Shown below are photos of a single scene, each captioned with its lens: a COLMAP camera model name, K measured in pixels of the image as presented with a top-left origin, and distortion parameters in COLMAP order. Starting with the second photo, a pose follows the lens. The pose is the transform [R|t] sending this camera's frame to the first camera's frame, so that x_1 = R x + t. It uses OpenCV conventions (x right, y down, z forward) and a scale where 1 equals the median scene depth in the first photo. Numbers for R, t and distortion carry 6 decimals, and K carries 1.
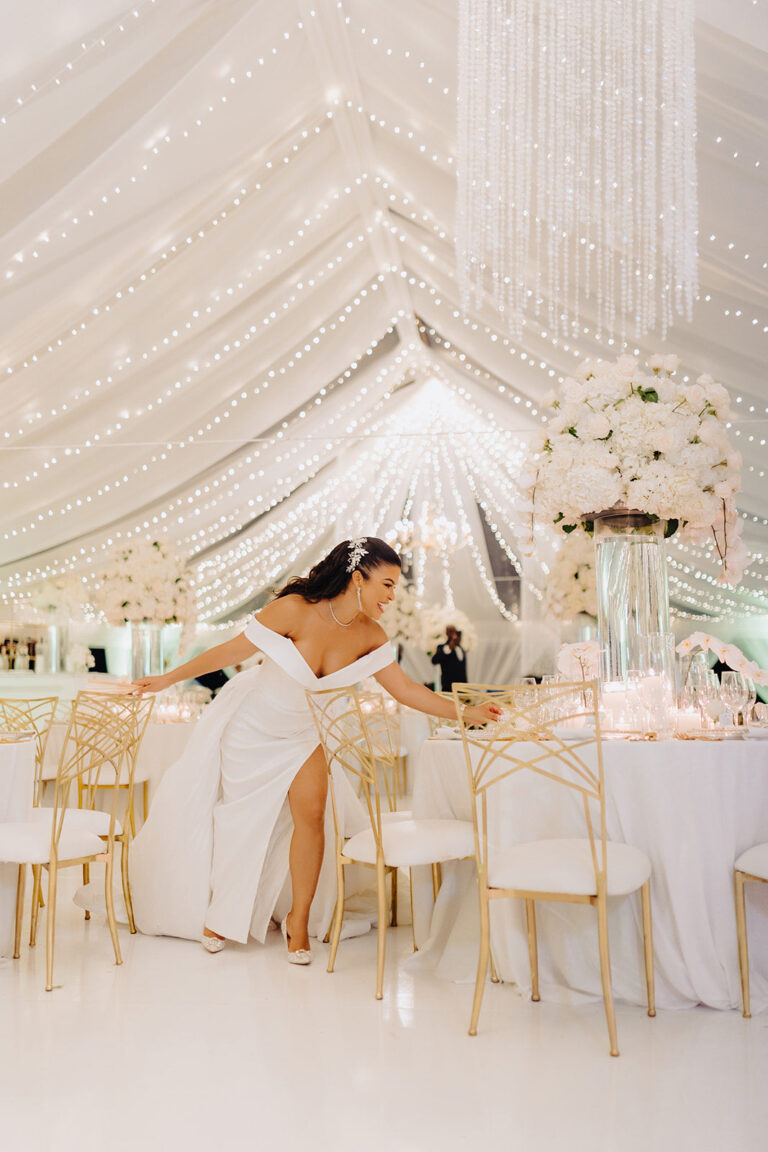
lens RADIAL K [[1073.9, 0, 383.4], [0, 1073.9, 581.1], [0, 0, 1]] dist [-0.016013, 0.000000]
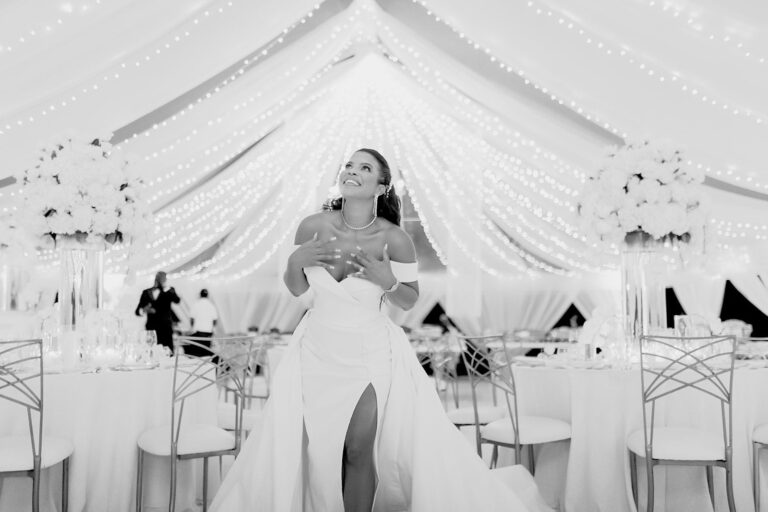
lens RADIAL K [[715.9, 0, 383.5], [0, 715.9, 250.8], [0, 0, 1]] dist [-0.016013, 0.000000]
pose [[0.990688, 0.014321, 0.135394, -0.037490], [-0.013167, 0.999869, -0.009415, 0.024517], [-0.135511, 0.007545, 0.990747, 0.232747]]
